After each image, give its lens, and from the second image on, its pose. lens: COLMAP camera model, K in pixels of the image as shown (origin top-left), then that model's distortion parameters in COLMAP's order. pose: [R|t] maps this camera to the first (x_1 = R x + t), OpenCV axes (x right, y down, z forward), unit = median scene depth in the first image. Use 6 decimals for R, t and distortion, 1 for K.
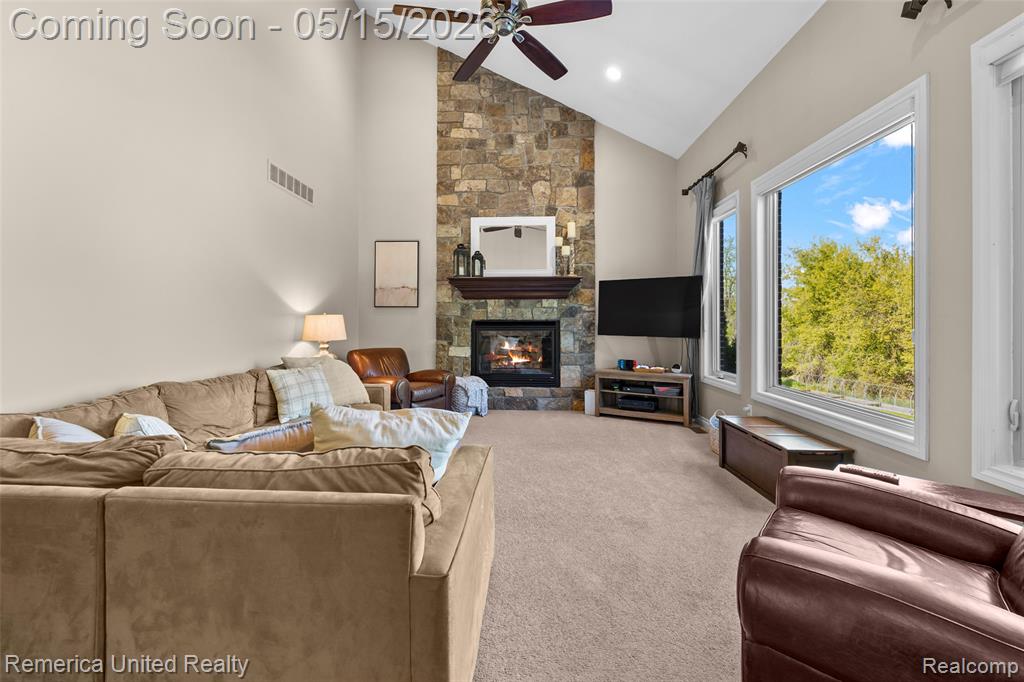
lens RADIAL K [[407.8, 0, 509.7], [0, 407.8, 317.8], [0, 0, 1]] dist [-0.004669, 0.000774]
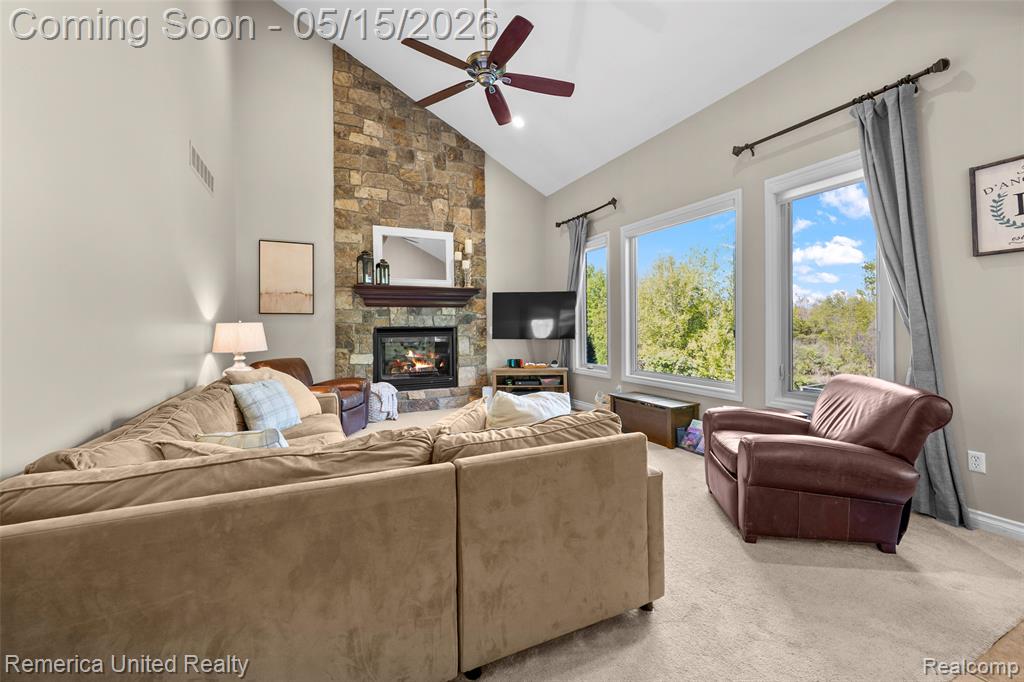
lens RADIAL K [[407.8, 0, 503.8], [0, 407.8, 325.6], [0, 0, 1]] dist [-0.004669, 0.000774]
pose [[0.883418, -0.007836, 0.468520, -0.285900], [0.006072, 0.999968, 0.005275, -0.001861], [-0.468546, -0.001815, 0.883437, -0.040169]]
